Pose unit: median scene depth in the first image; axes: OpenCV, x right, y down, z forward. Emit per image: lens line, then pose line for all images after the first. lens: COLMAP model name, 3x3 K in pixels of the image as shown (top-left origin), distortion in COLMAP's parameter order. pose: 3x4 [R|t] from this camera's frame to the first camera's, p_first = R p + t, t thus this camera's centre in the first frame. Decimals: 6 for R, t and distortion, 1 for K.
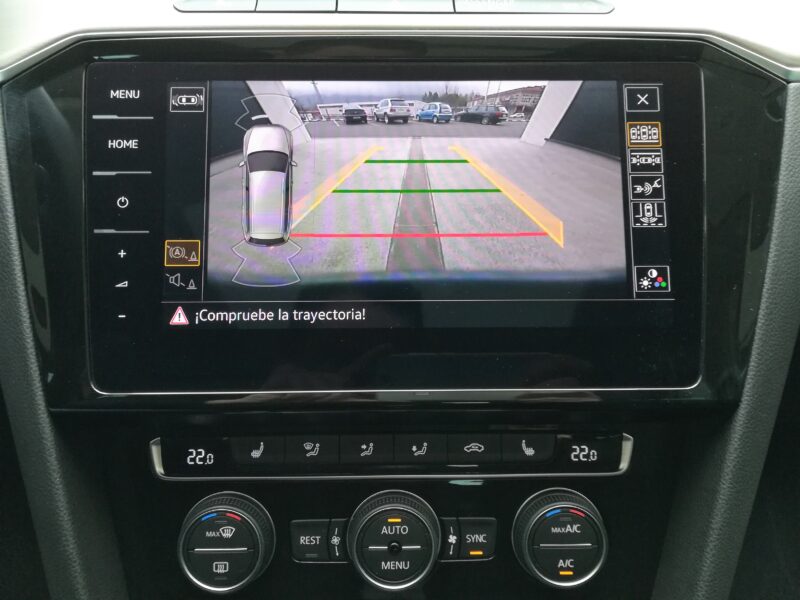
lens RADIAL K [[627.2, 0, 400.0], [0, 627.2, 300.0], [0, 0, 1]] dist [0.032581, -0.073875]
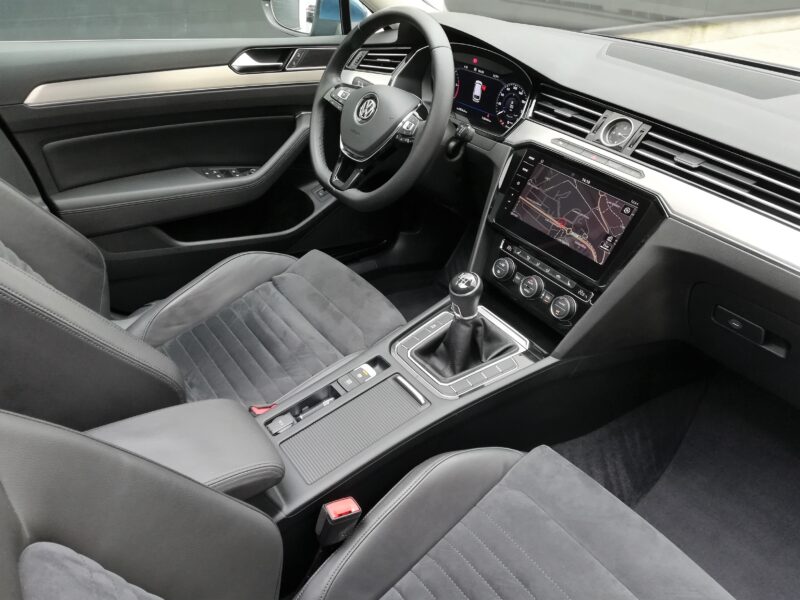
lens RADIAL K [[627.2, 0, 400.0], [0, 627.2, 300.0], [0, 0, 1]] dist [0.032581, -0.073875]
pose [[0.538353, 0.474714, -0.696292, 2.377375], [-0.372873, 0.875146, 0.308358, -0.460596], [0.755740, 0.093623, 0.648145, -2.204696]]
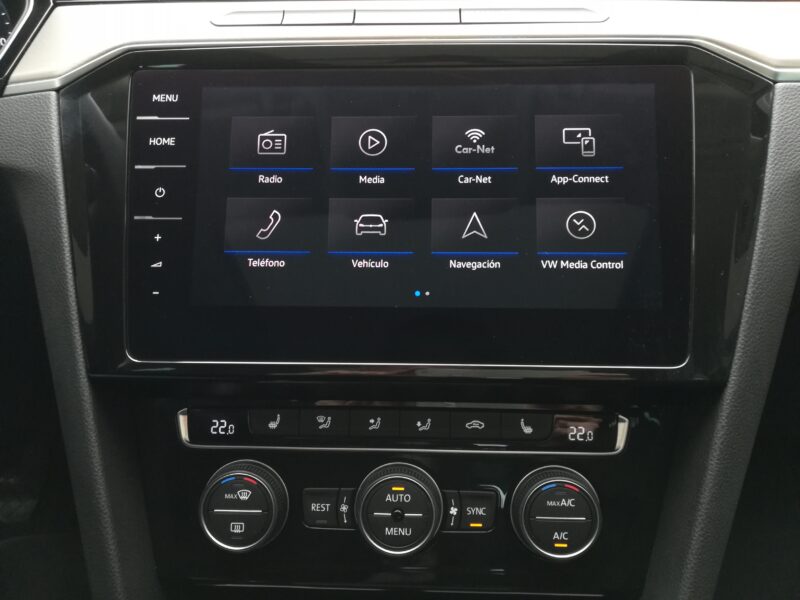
lens RADIAL K [[627.2, 0, 400.0], [0, 627.2, 300.0], [0, 0, 1]] dist [0.032581, -0.073875]
pose [[0.997940, 0.013155, -0.062784, 0.057515], [-0.015985, 0.998868, -0.044792, 0.077670], [0.062124, 0.045703, 0.997021, -0.080244]]
